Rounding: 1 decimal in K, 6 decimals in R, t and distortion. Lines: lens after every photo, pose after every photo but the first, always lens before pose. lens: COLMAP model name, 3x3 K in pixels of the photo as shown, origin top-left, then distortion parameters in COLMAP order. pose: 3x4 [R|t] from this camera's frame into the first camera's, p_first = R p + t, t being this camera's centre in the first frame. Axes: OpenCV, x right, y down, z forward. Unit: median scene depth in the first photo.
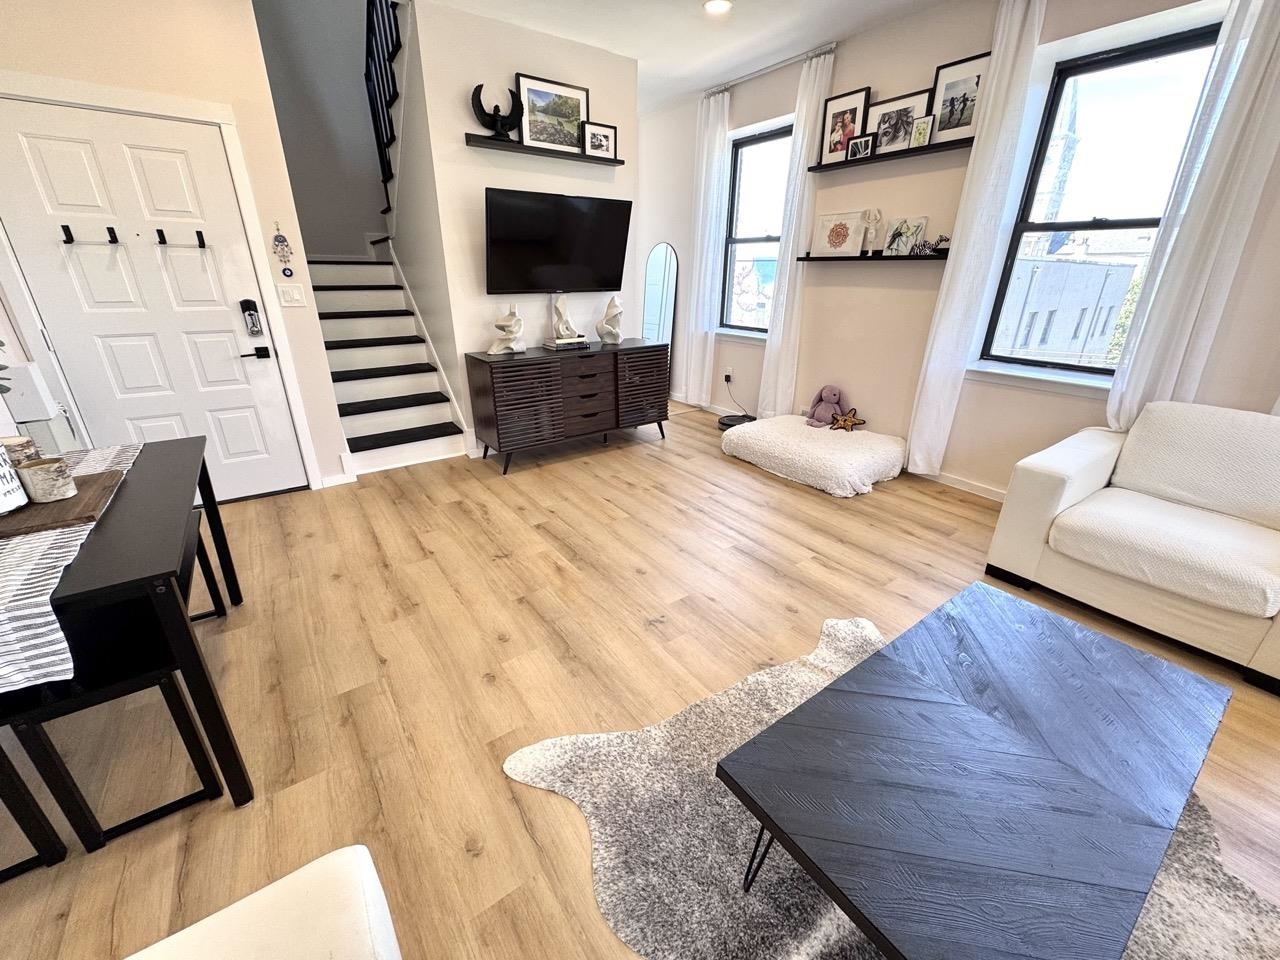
lens RADIAL K [[510.6, 0, 640.0], [0, 510.6, 480.0], [0, 0, 1]] dist [-0.001826, 0.000202]
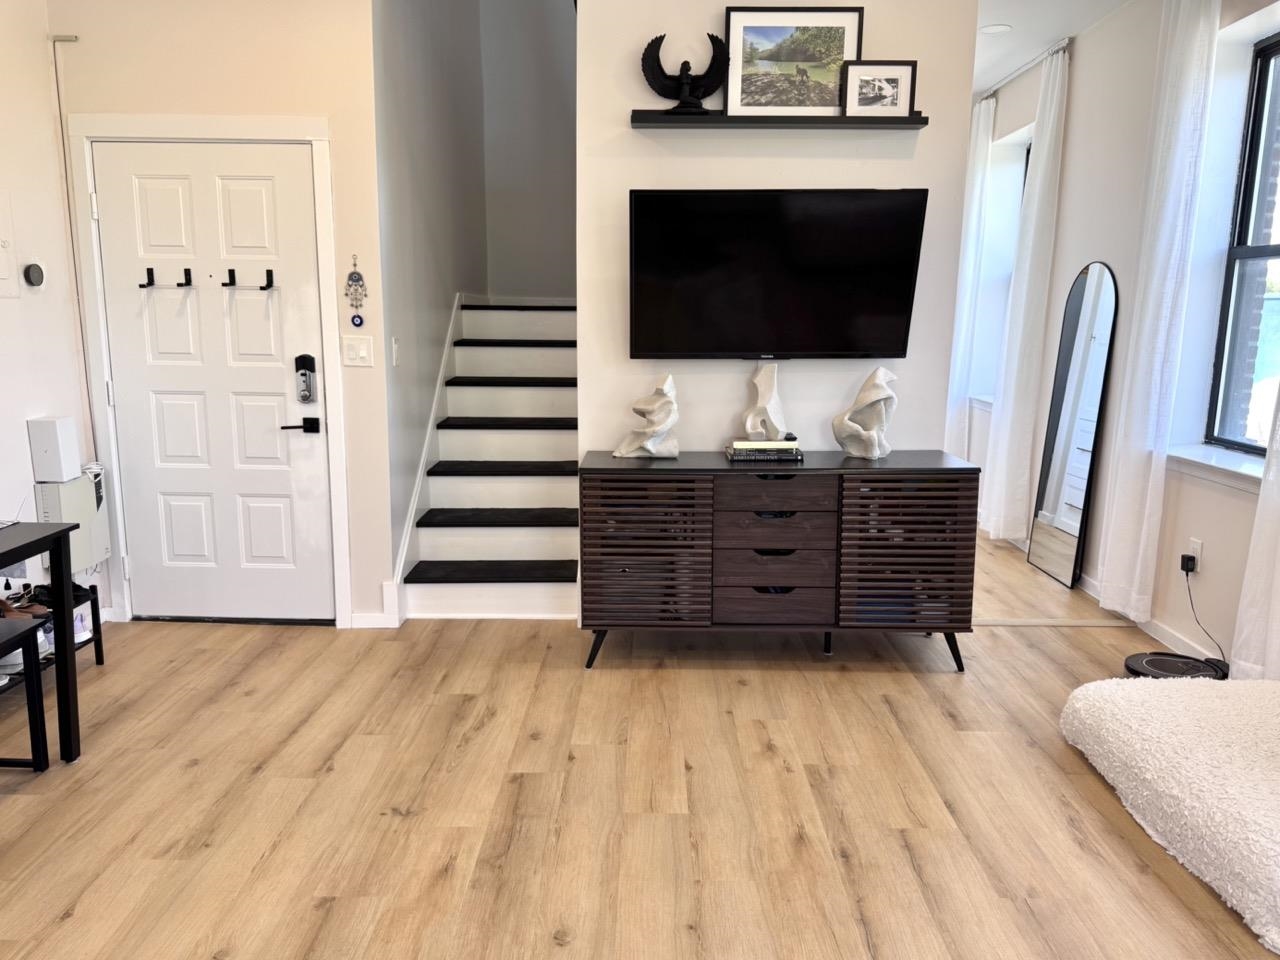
lens RADIAL K [[929.0, 0, 637.1], [0, 929.0, 483.0], [0, 0, 1]] dist [0.106438, -0.173647]
pose [[0.804610, 0.105559, -0.584345, 0.359378], [-0.225803, 0.964537, -0.136680, -0.081112], [0.549195, 0.241921, 0.799912, 0.183461]]
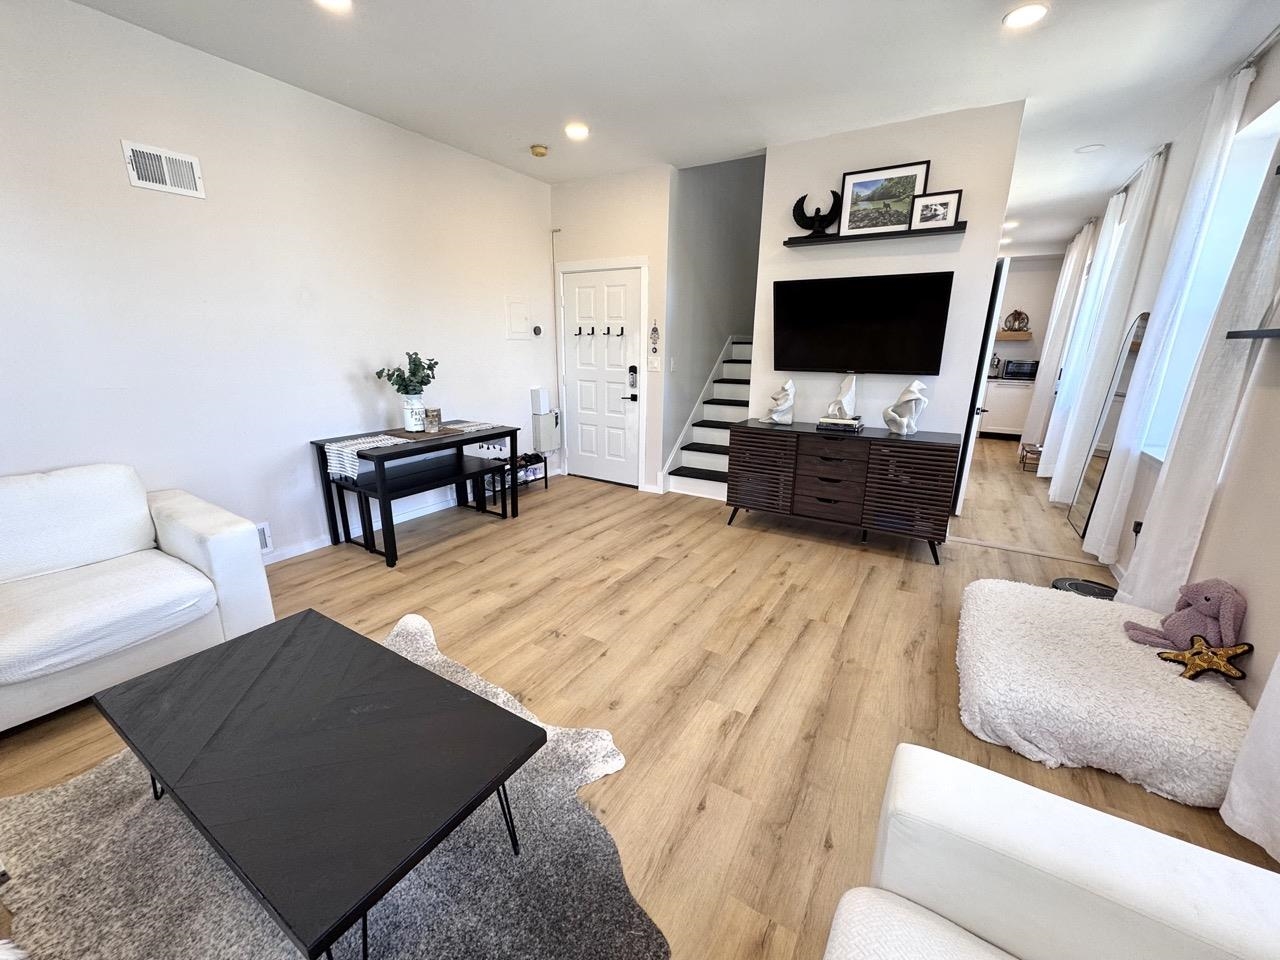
lens RADIAL K [[510.6, 0, 640.0], [0, 510.6, 480.0], [0, 0, 1]] dist [-0.001826, 0.000202]
pose [[0.387428, 0.236945, -0.890930, 0.658494], [-0.353419, 0.930746, 0.093847, -0.144223], [0.851466, 0.278512, 0.444338, 0.325174]]
